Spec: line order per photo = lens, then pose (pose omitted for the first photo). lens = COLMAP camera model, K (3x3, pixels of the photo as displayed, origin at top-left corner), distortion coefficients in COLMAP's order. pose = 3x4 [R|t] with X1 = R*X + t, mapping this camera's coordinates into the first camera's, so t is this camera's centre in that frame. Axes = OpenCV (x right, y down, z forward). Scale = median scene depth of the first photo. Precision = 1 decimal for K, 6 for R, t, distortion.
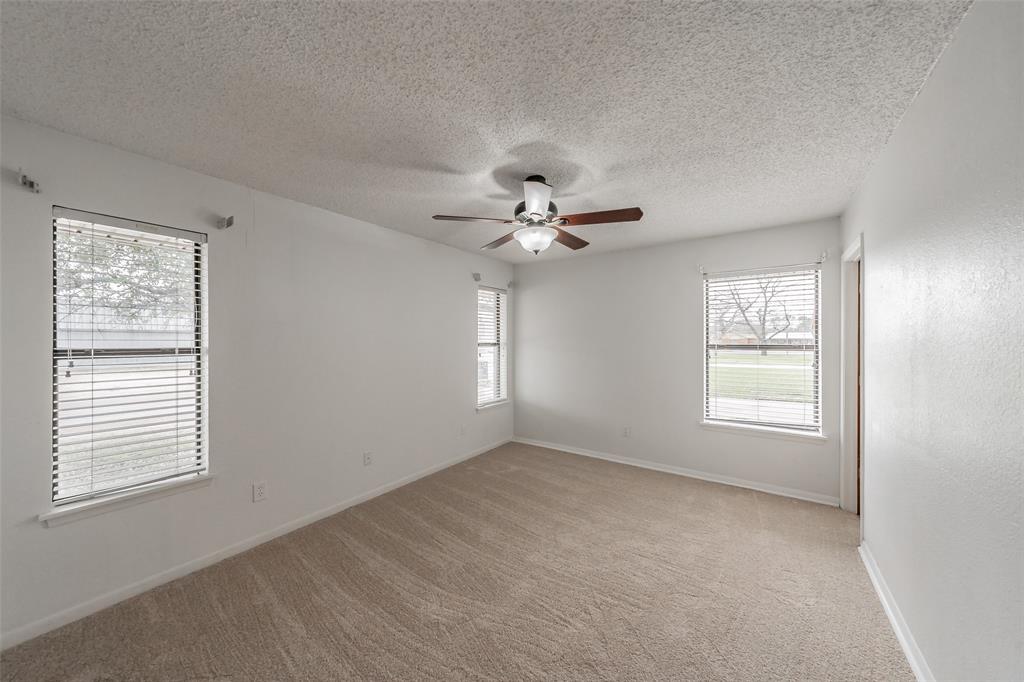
lens RADIAL K [[348.2, 0, 512.0], [0, 348.2, 341.0], [0, 0, 1]] dist [0.000510, 0.000145]
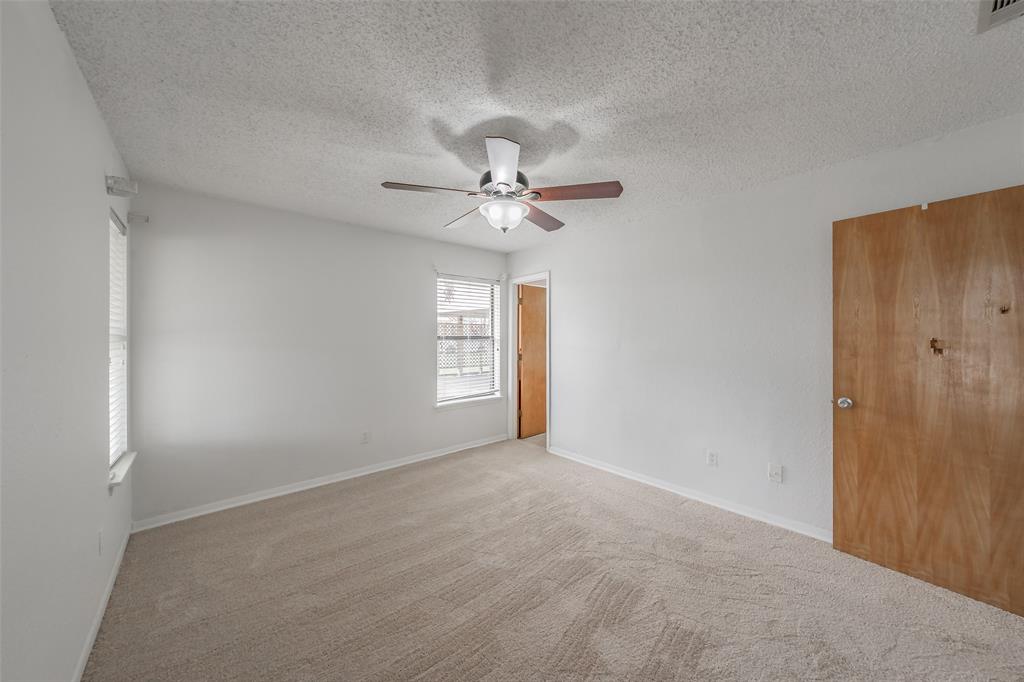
lens RADIAL K [[367.0, 0, 512.0], [0, 367.0, 341.0], [0, 0, 1]] dist [-0.000318, -0.000026]
pose [[0.233859, -0.018330, 0.972098, -0.811459], [0.002661, 0.999831, 0.018213, 0.007414], [-0.972267, -0.001673, 0.233868, 0.742743]]
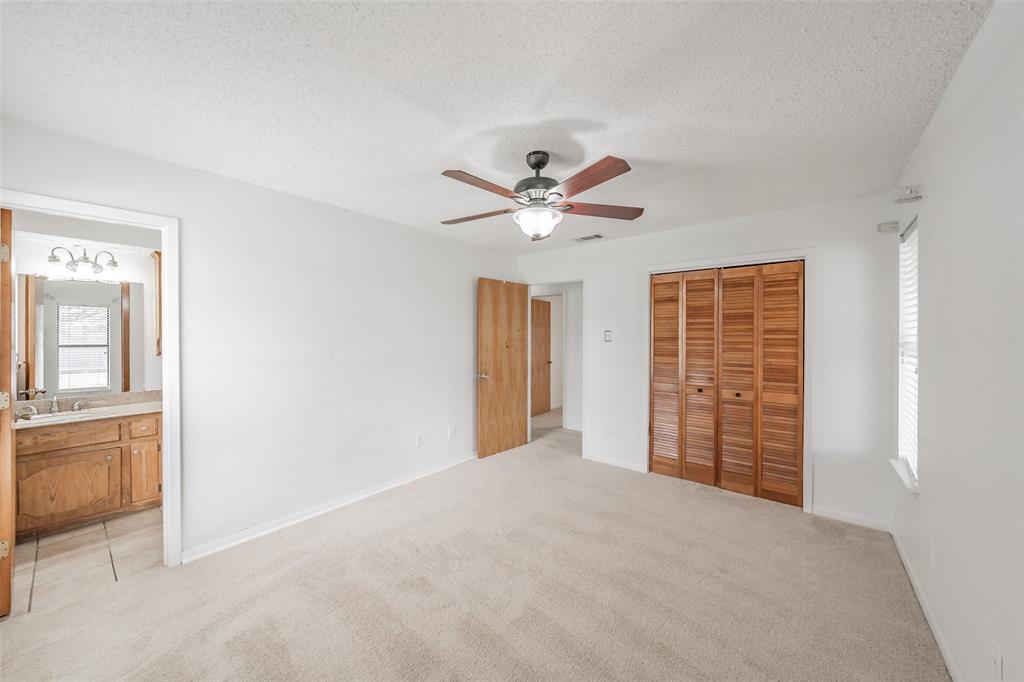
lens RADIAL K [[367.0, 0, 512.0], [0, 367.0, 341.0], [0, 0, 1]] dist [-0.000318, -0.000026]
pose [[-0.998674, 0.000448, 0.051473, 0.081122], [0.000578, 0.999997, 0.002502, 0.010023], [-0.051471, 0.002529, -0.998671, 1.890967]]
